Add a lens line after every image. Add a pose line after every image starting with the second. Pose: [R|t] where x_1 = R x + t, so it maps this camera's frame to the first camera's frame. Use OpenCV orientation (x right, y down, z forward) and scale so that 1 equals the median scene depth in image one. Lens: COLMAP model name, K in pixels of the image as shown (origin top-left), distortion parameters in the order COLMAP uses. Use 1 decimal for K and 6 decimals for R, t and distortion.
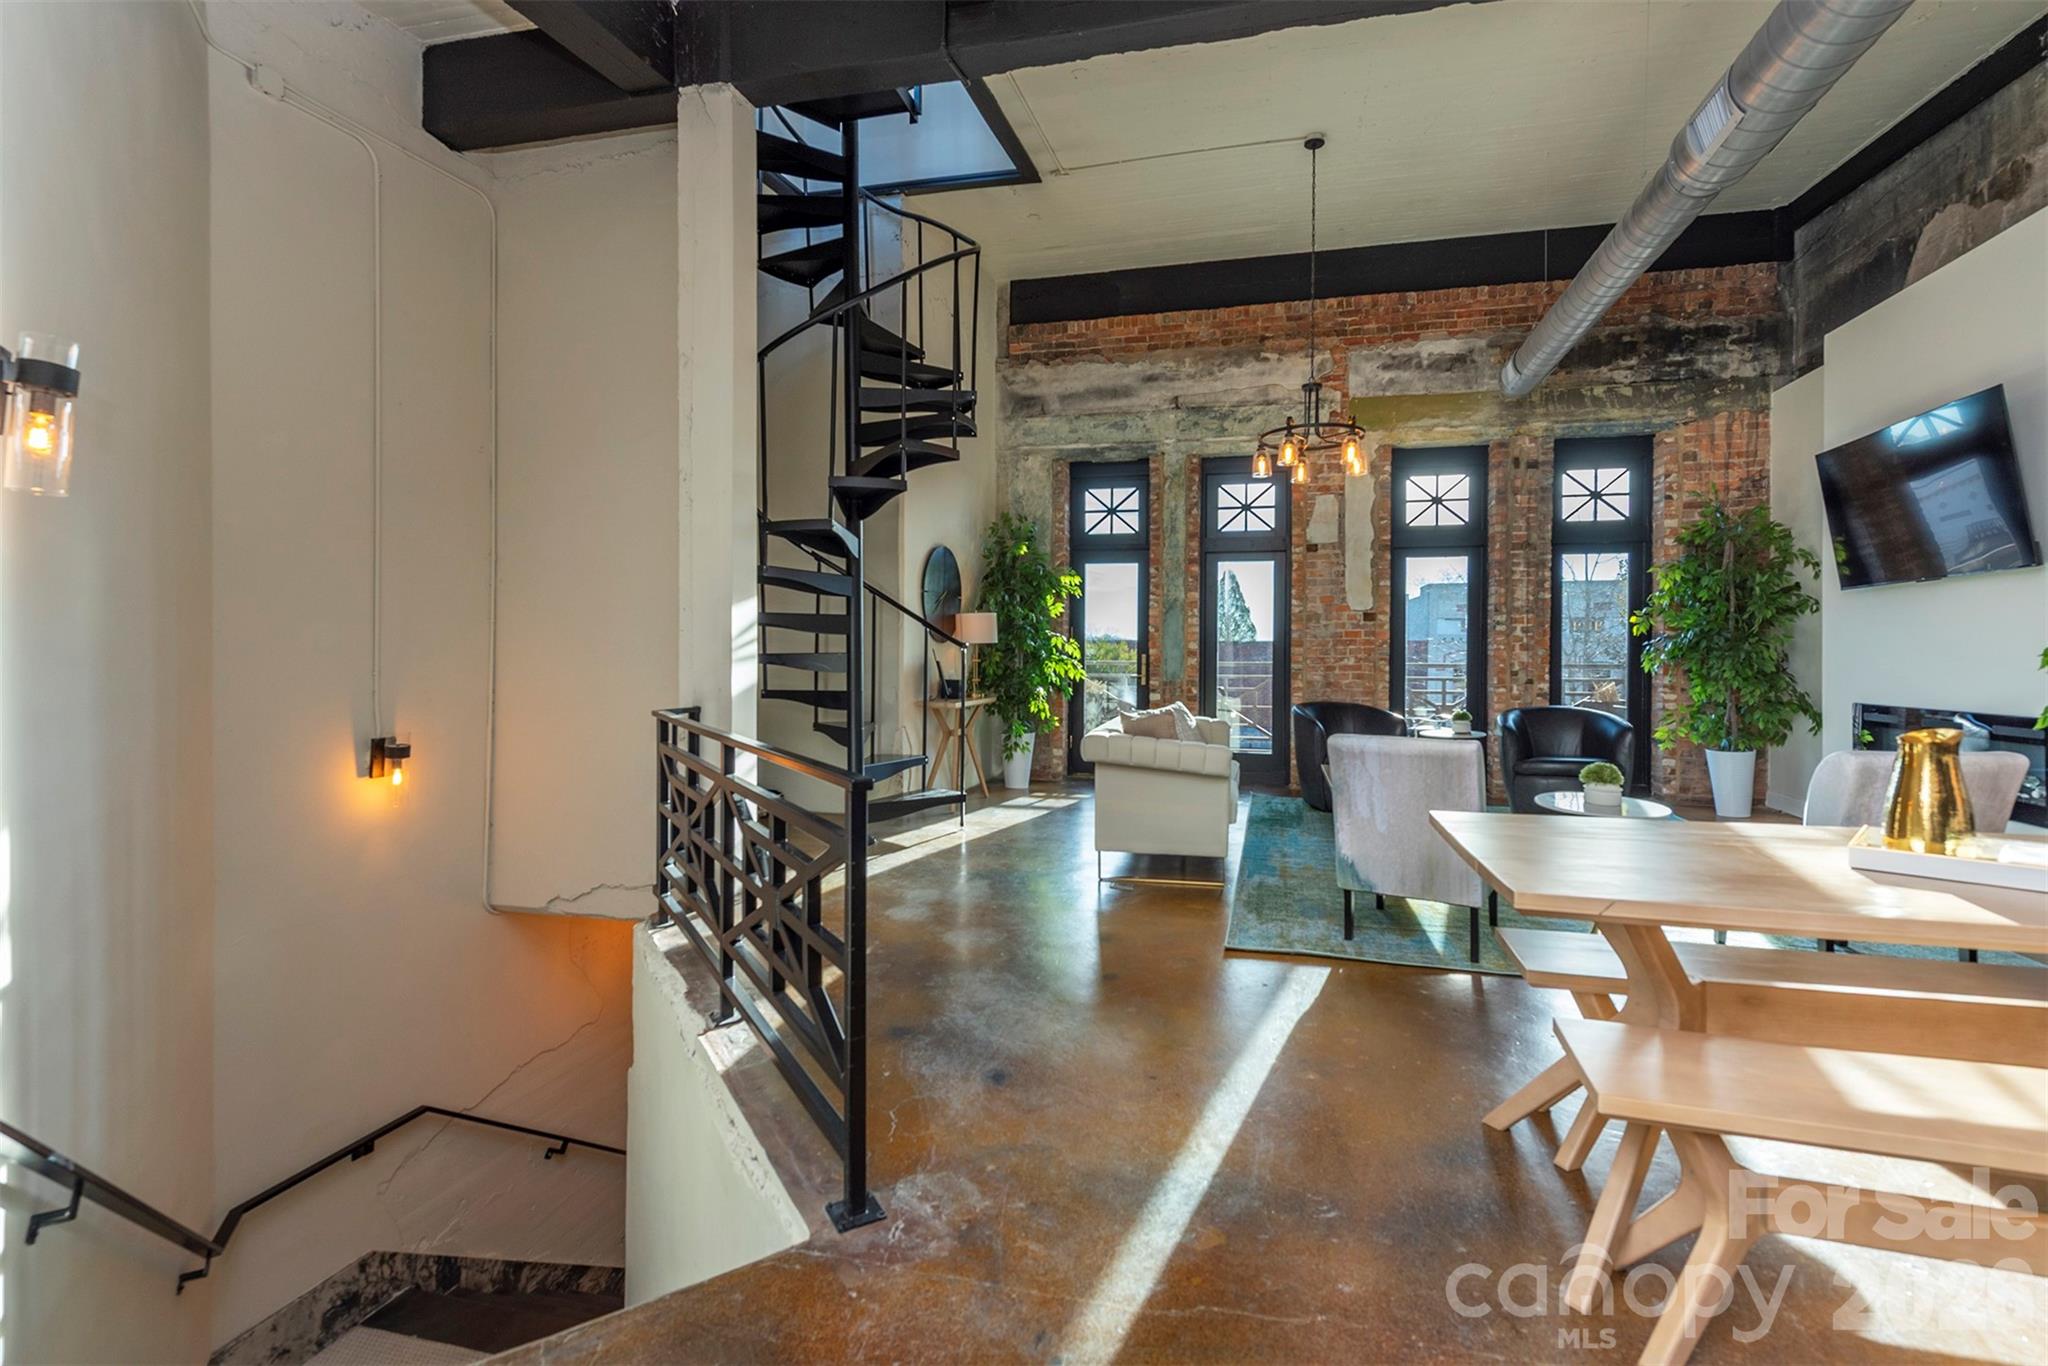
lens RADIAL K [[903.0, 0, 1050.9], [0, 903.0, 656.7], [0, 0, 1]] dist [0.015243, -0.005481]
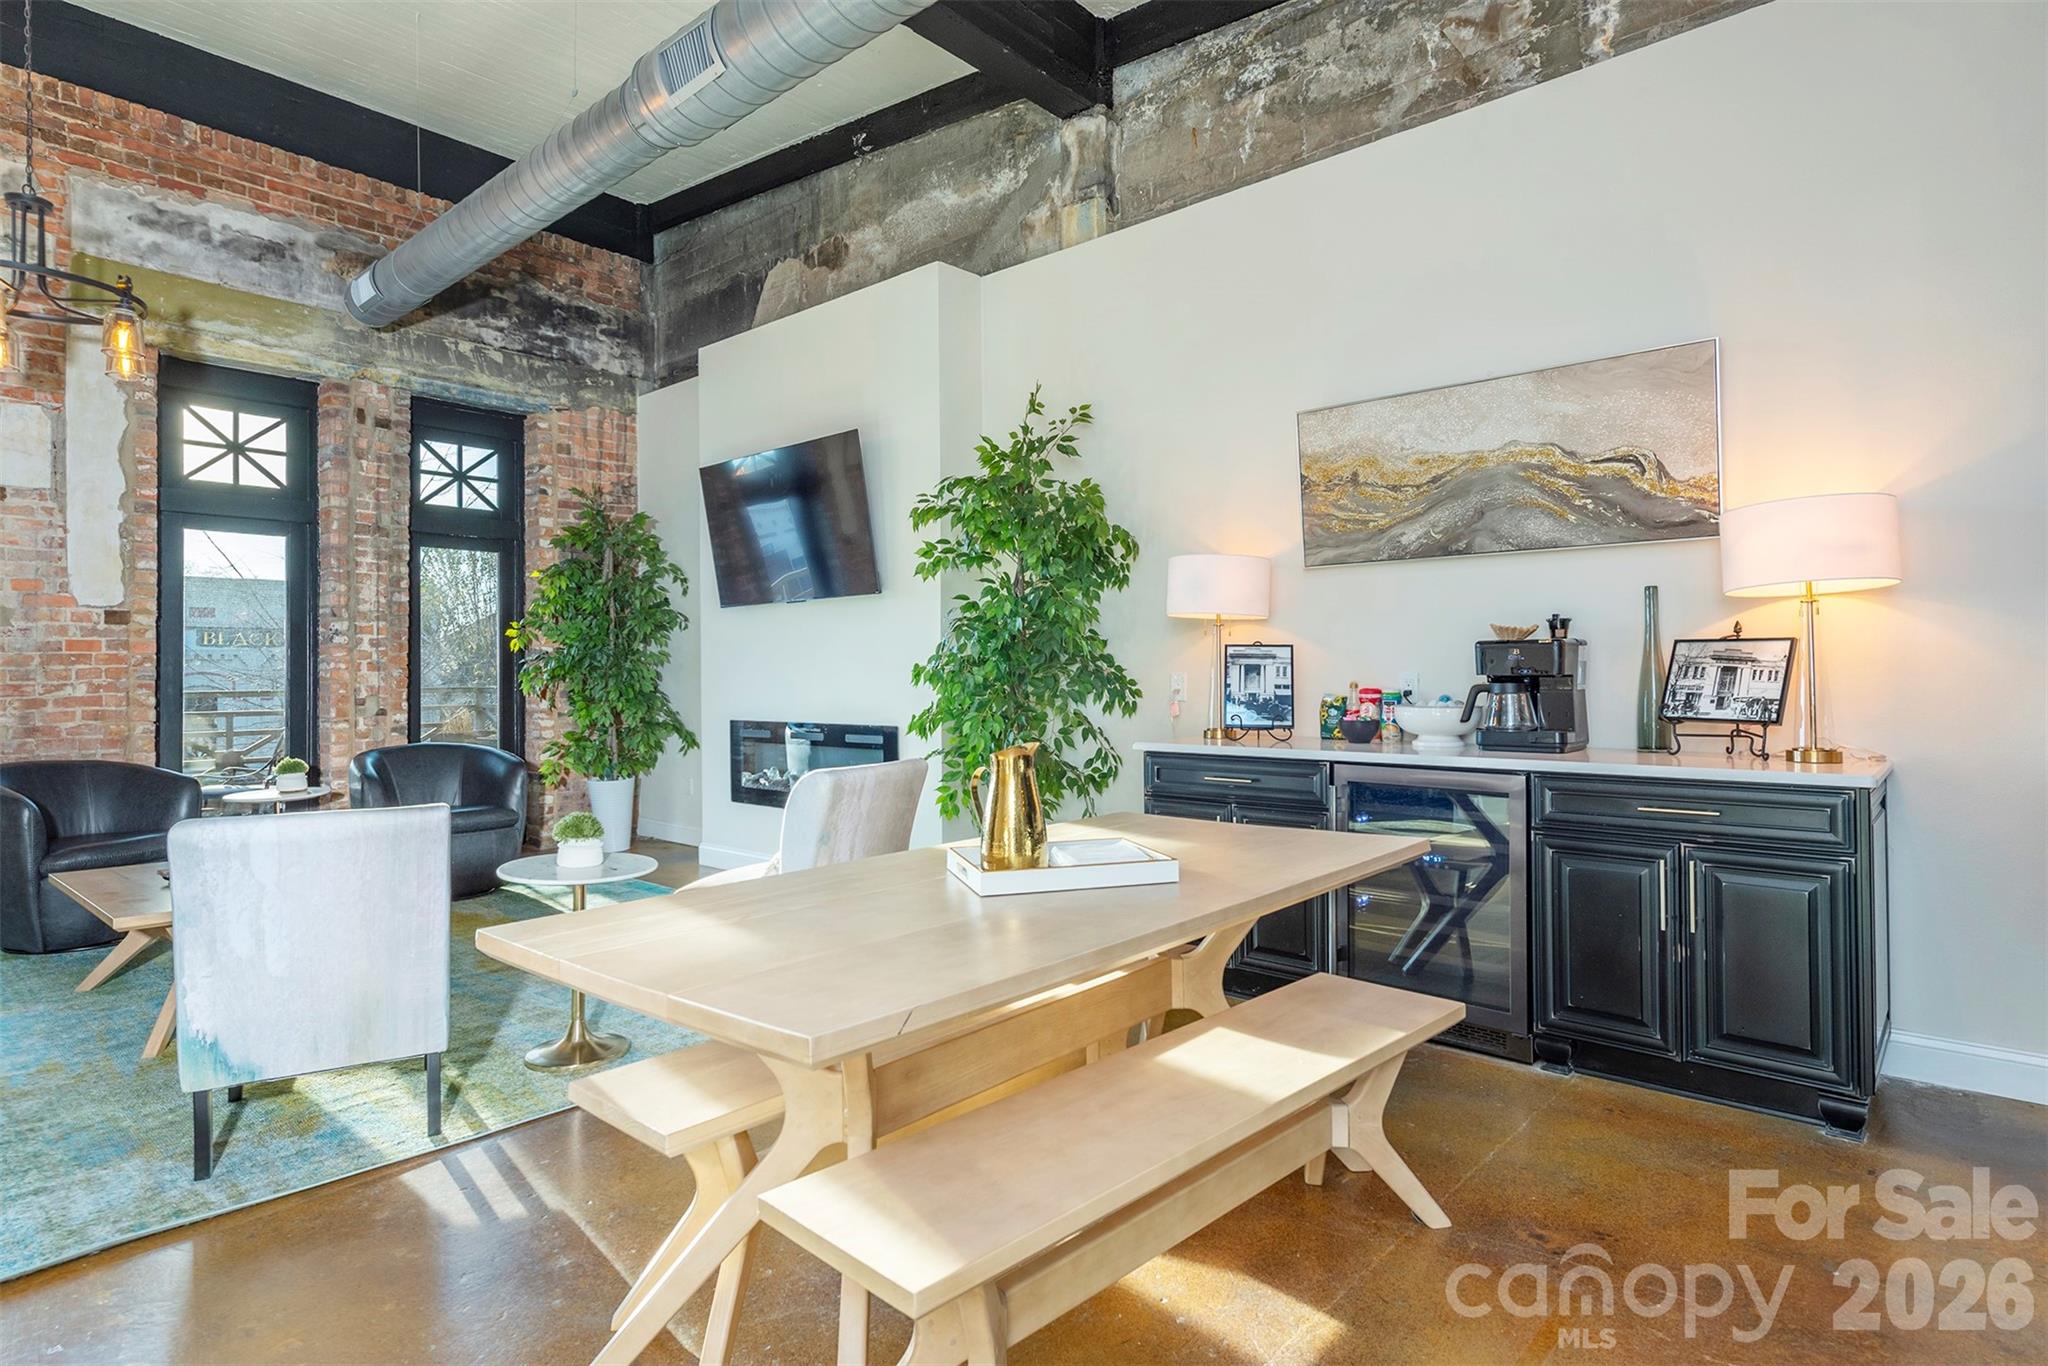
lens RADIAL K [[1086.5, 0, 1038.7], [0, 1086.5, 661.4], [0, 0, 1]] dist [0.018937, -0.009923]
pose [[0.459731, 0.000975, 0.888058, -0.021732], [0.012298, 0.999897, -0.007465, -0.000963], [-0.887973, 0.014353, 0.459672, 0.104947]]
